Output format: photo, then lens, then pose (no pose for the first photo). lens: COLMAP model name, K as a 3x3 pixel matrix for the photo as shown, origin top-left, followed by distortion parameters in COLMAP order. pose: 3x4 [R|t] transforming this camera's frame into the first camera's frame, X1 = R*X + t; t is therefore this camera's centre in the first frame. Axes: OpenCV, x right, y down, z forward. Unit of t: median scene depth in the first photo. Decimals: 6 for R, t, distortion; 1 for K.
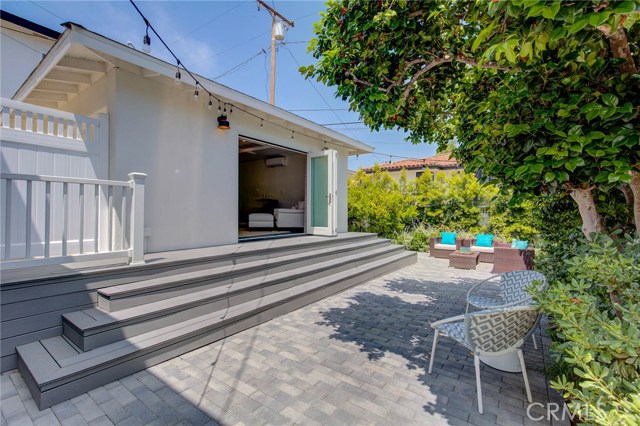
lens RADIAL K [[292.9, 0, 313.2], [0, 292.9, 209.3], [0, 0, 1]] dist [0.002404, 0.001068]
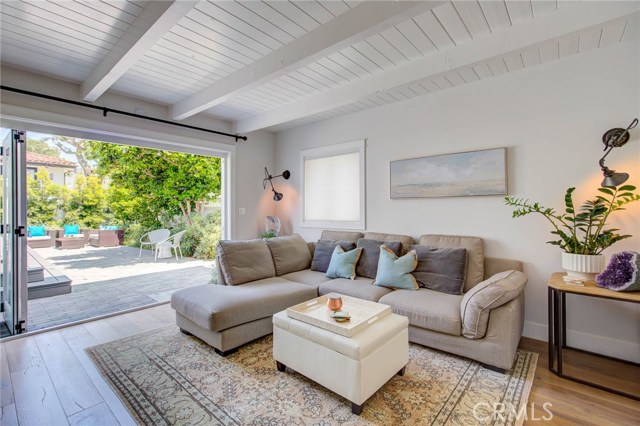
lens RADIAL K [[292.9, 0, 319.7], [0, 292.9, 204.5], [0, 0, 1]] dist [0.002404, 0.001068]
pose [[0.084790, 0.010112, 0.996348, -0.564658], [-0.001104, 0.999949, -0.010054, 0.002881], [-0.996398, -0.000248, 0.084797, -0.206152]]
